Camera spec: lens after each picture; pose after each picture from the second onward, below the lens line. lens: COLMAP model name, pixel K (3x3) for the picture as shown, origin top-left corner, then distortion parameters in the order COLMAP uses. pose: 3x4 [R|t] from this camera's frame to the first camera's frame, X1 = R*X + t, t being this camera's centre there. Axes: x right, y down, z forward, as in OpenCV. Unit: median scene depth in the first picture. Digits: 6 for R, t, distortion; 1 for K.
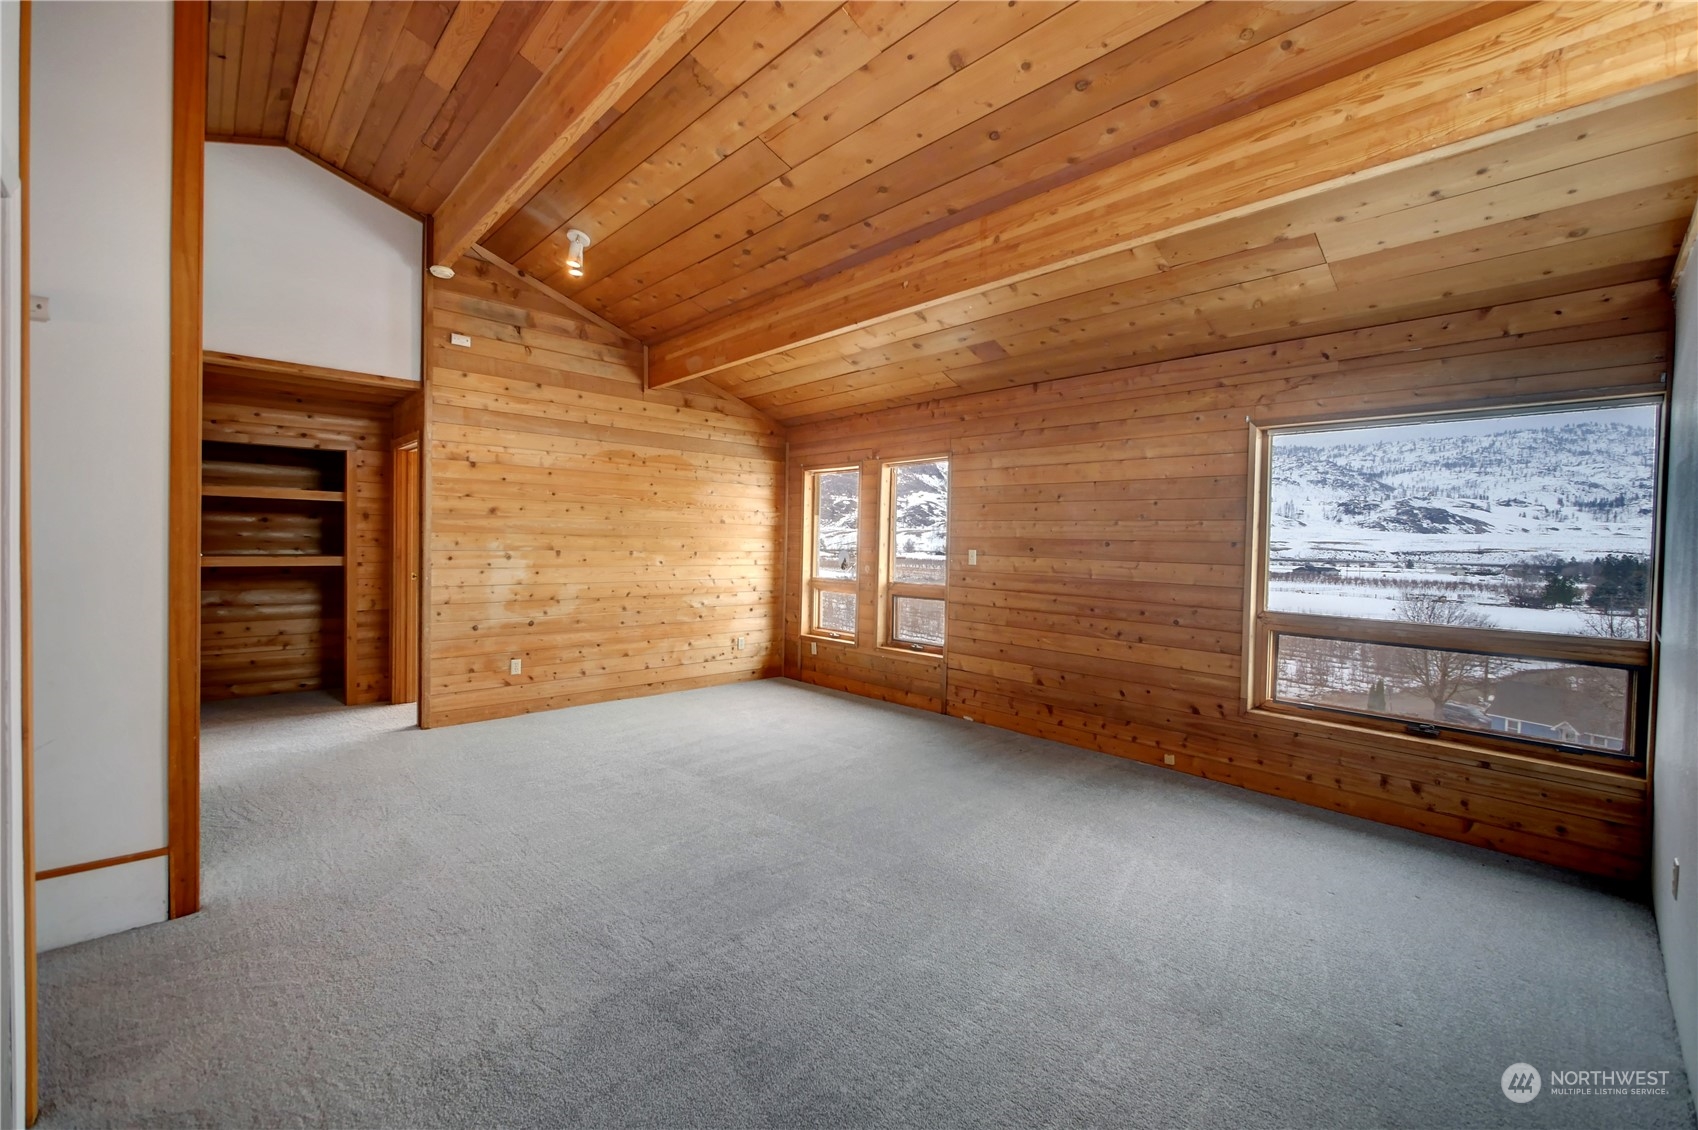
lens RADIAL K [[704.2, 0, 845.2], [0, 704.2, 559.9], [0, 0, 1]] dist [-0.007975, 0.000700]
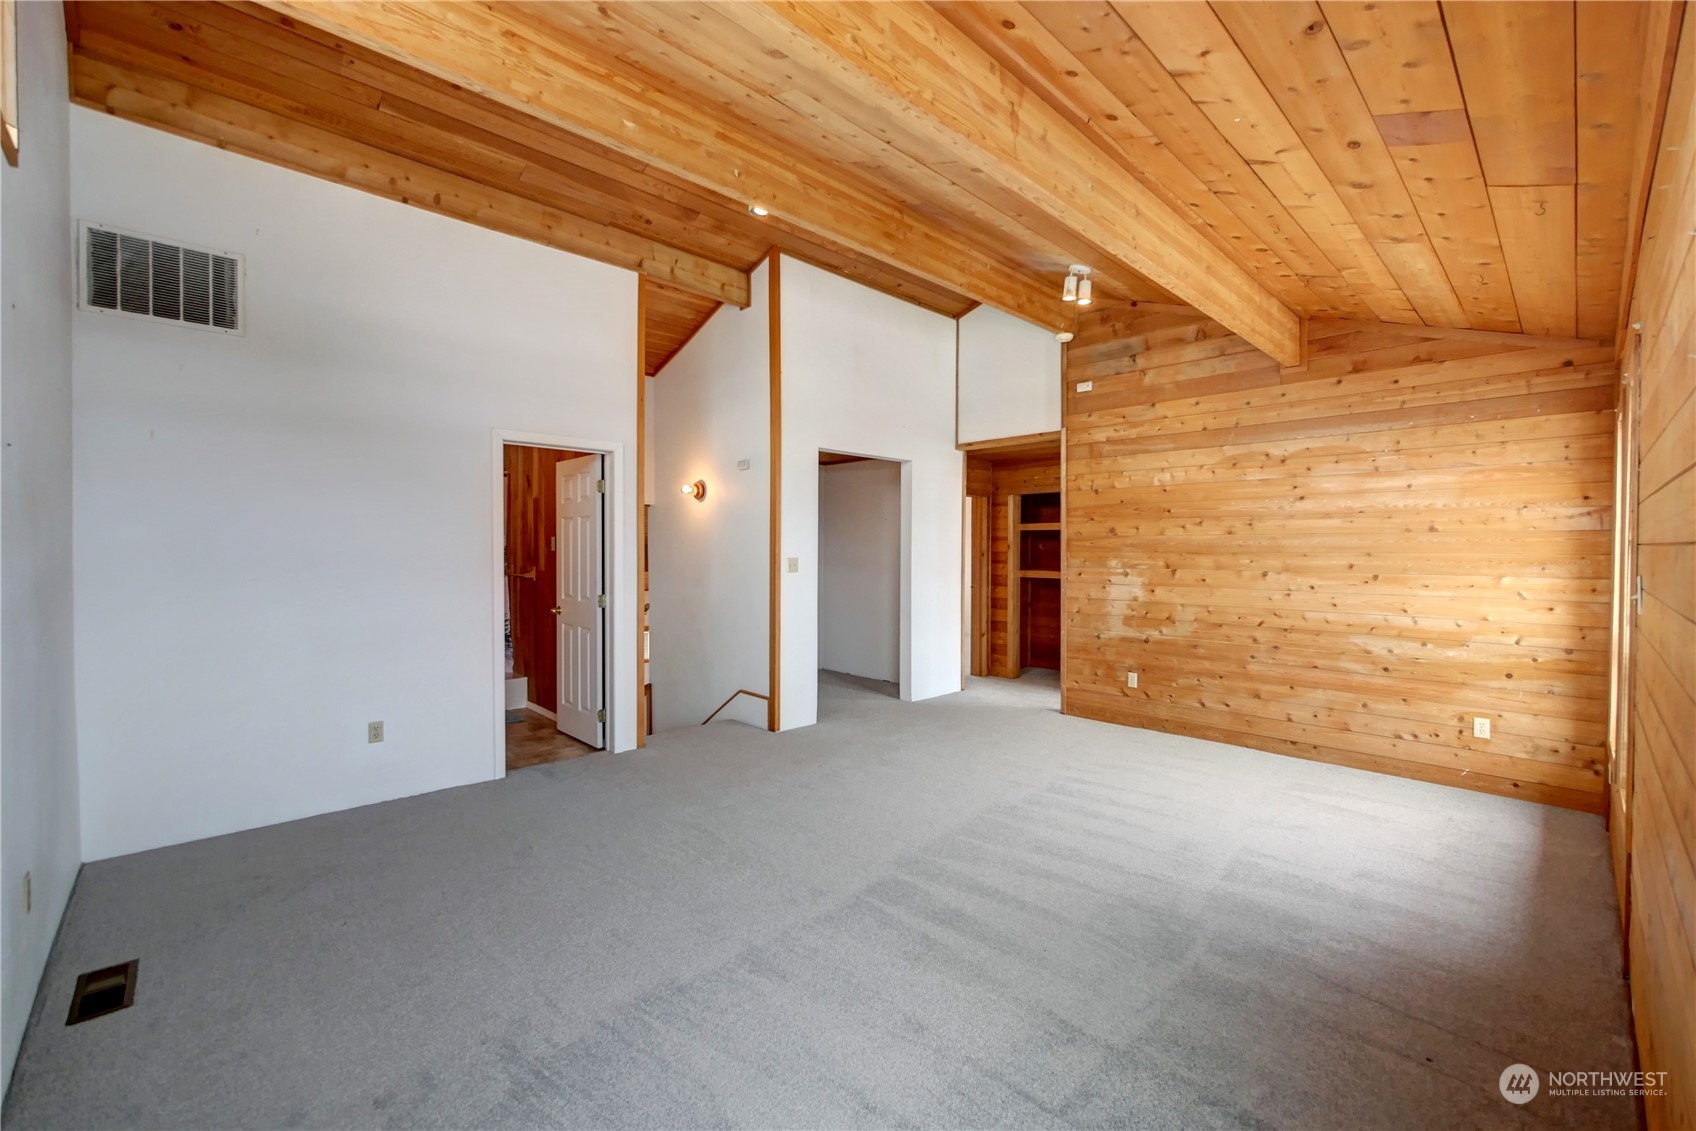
lens RADIAL K [[704.3, 0, 844.4], [0, 704.3, 564.0], [0, 0, 1]] dist [-0.002927, -0.000159]
pose [[0.006990, -0.000550, -0.999975, 0.557004], [-0.031836, 0.999493, -0.000773, -0.005257], [0.999469, 0.031840, 0.006969, 0.545959]]
